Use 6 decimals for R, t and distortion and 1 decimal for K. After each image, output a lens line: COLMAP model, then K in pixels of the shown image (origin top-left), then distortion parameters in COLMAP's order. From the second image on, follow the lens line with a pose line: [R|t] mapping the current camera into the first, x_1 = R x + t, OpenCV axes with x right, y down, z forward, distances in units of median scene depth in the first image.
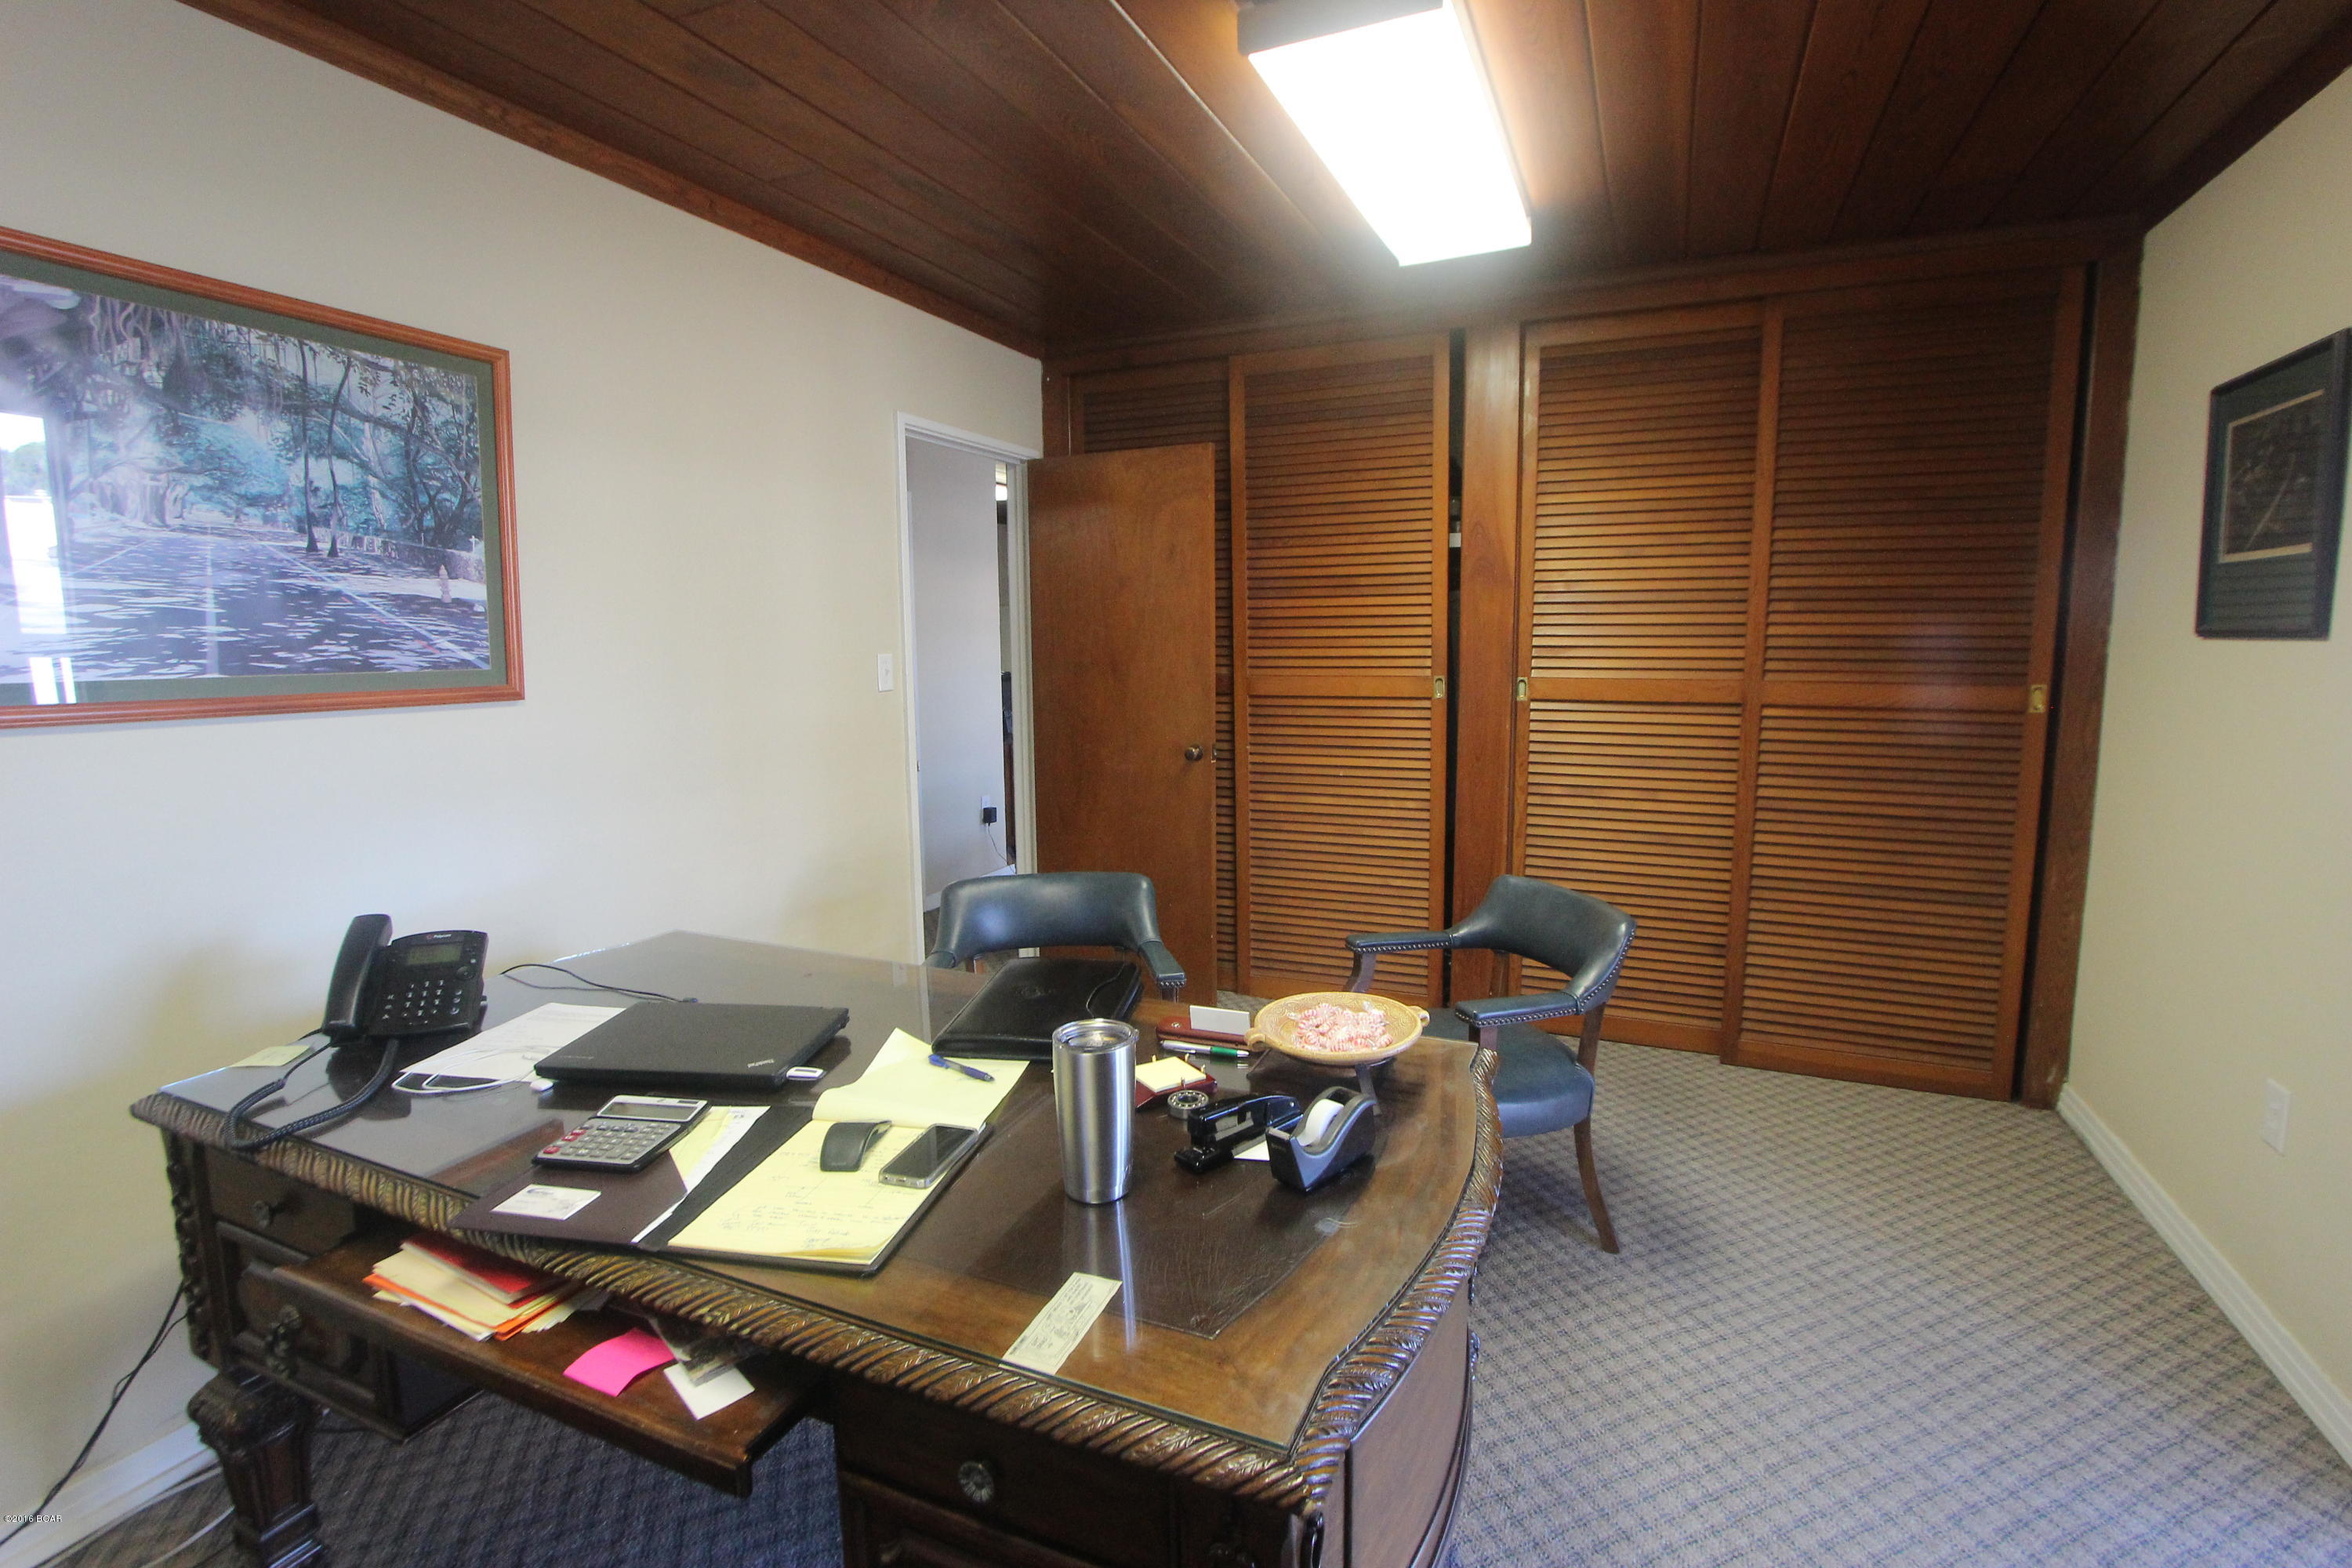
lens RADIAL K [[1085.3, 0, 1187.5], [0, 1085.3, 769.5], [0, 0, 1]] dist [-0.015909, 0.002320]
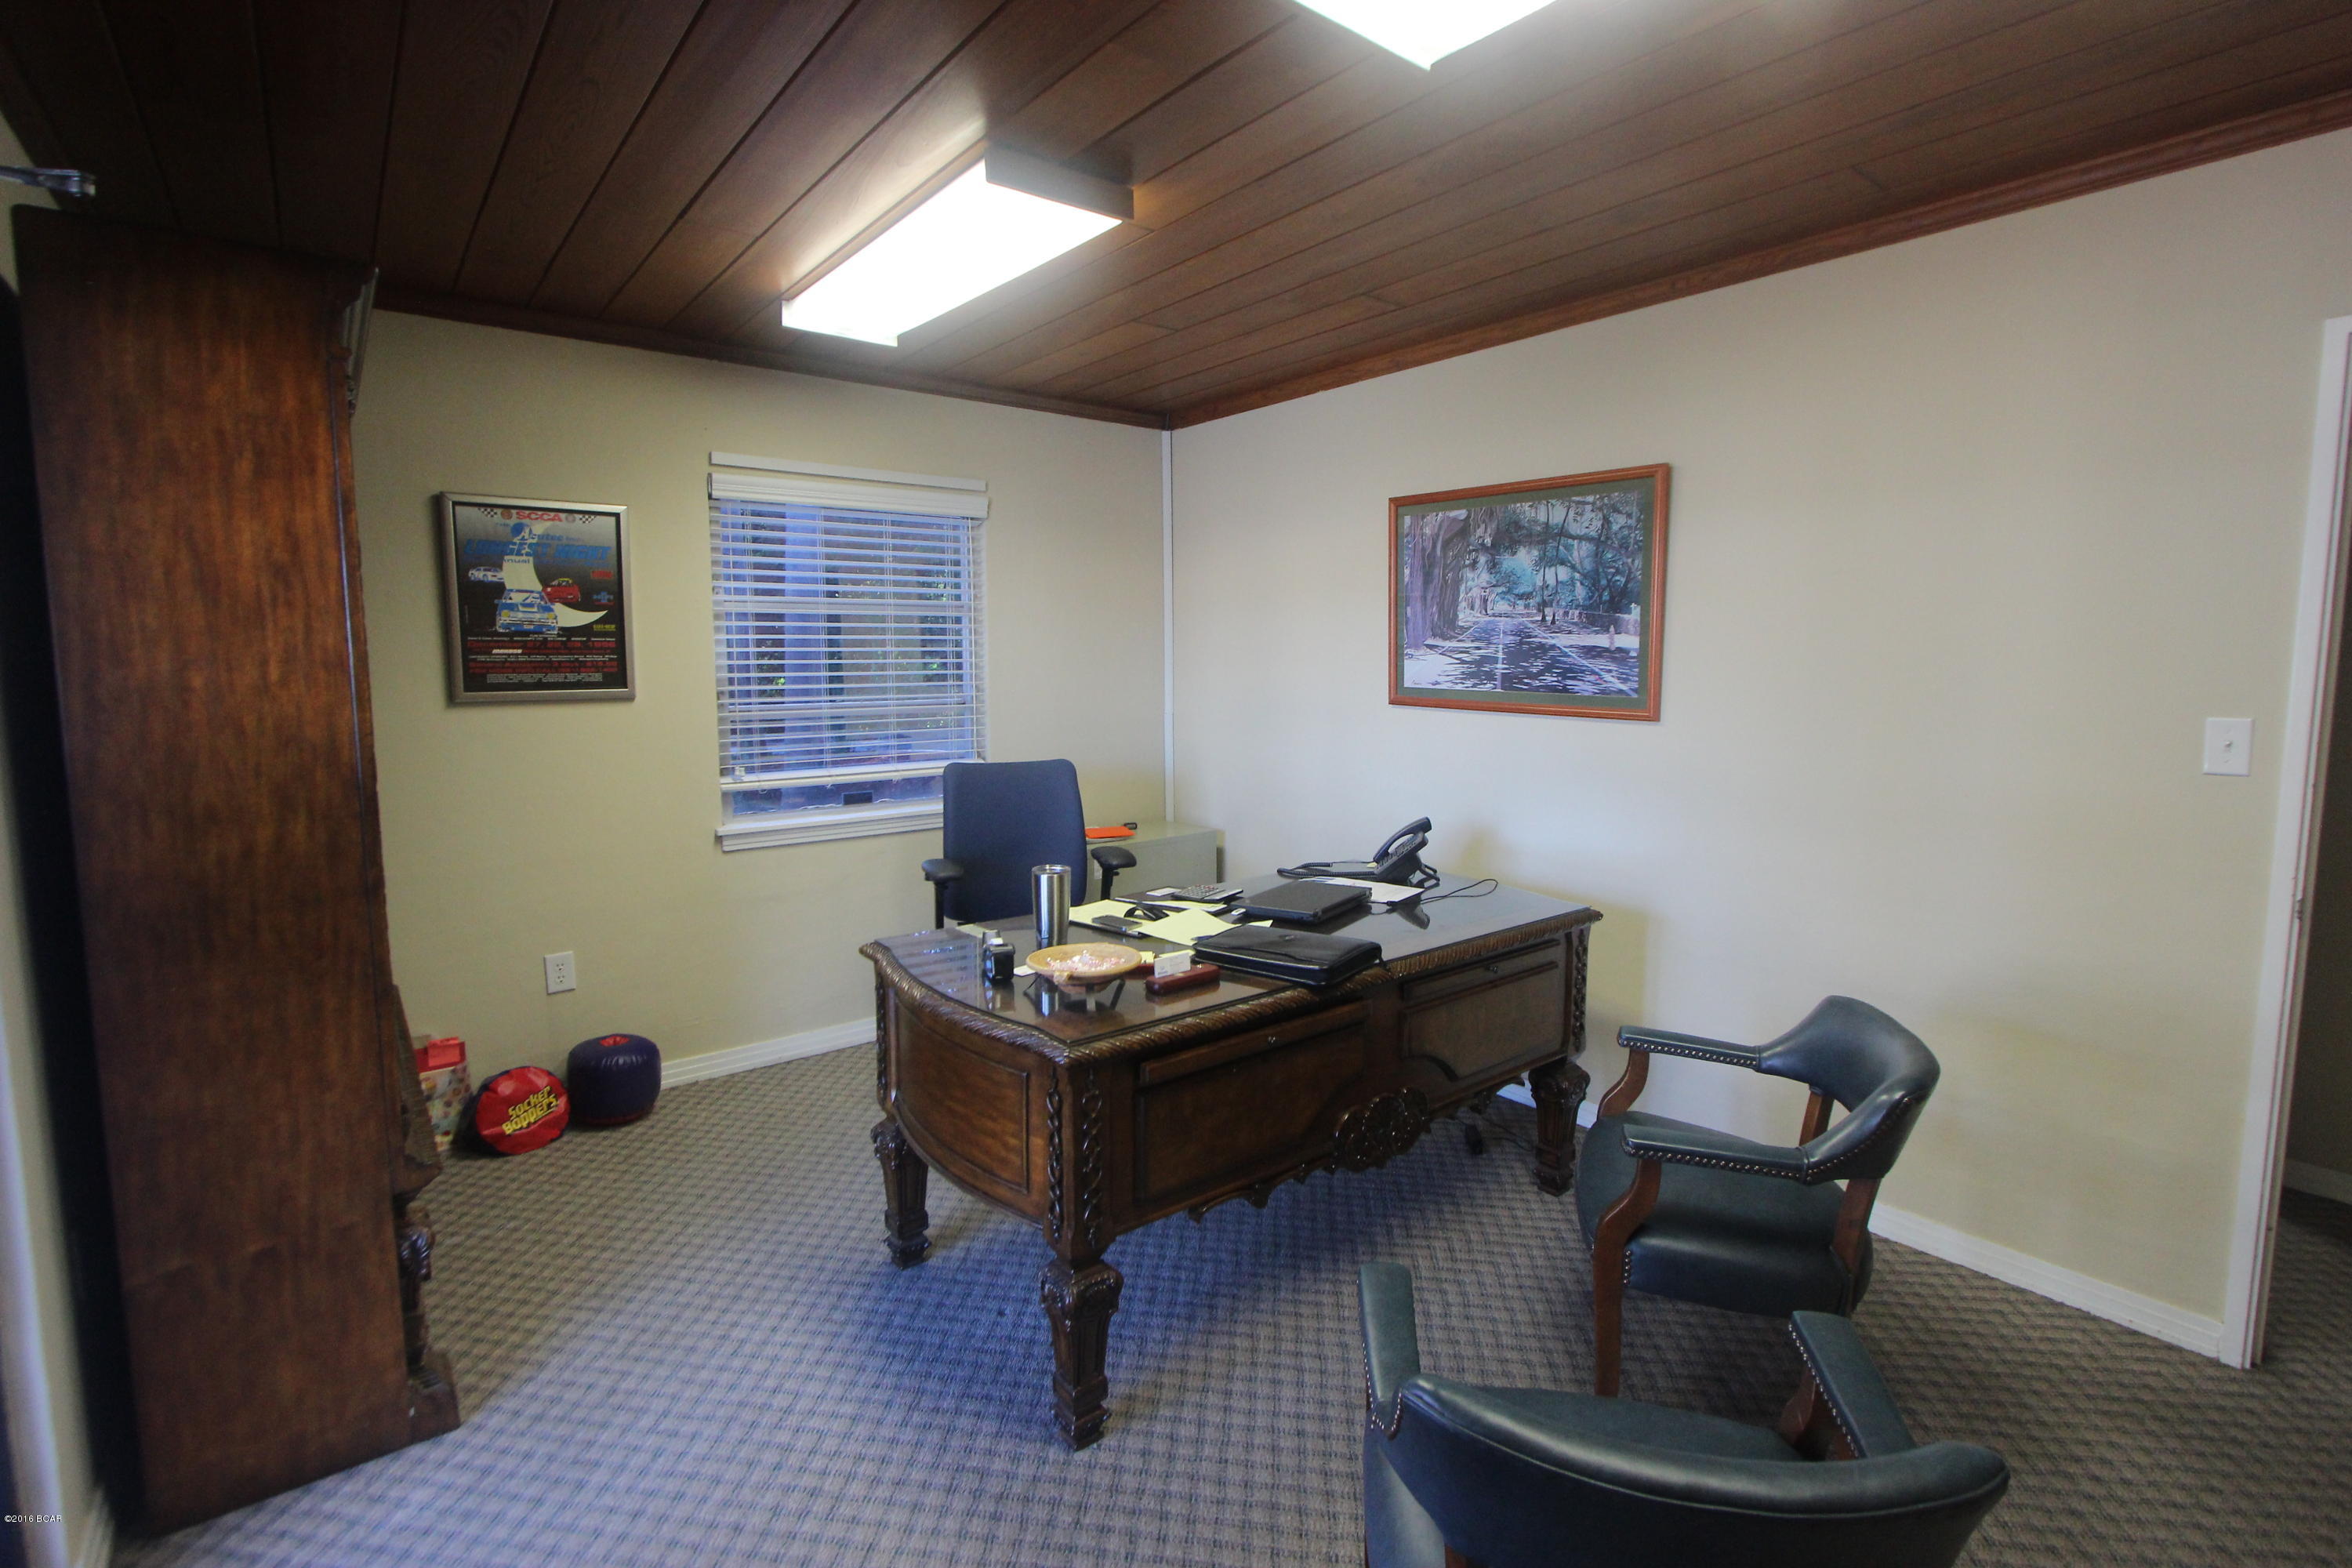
lens RADIAL K [[1085.3, 0, 1187.8], [0, 1085.3, 775.6], [0, 0, 1]] dist [-0.015909, 0.002320]
pose [[-0.457371, 0.099156, -0.883730, 0.981987], [-0.117837, 0.978243, 0.170746, -0.186770], [0.881434, 0.182231, -0.435736, 1.268683]]
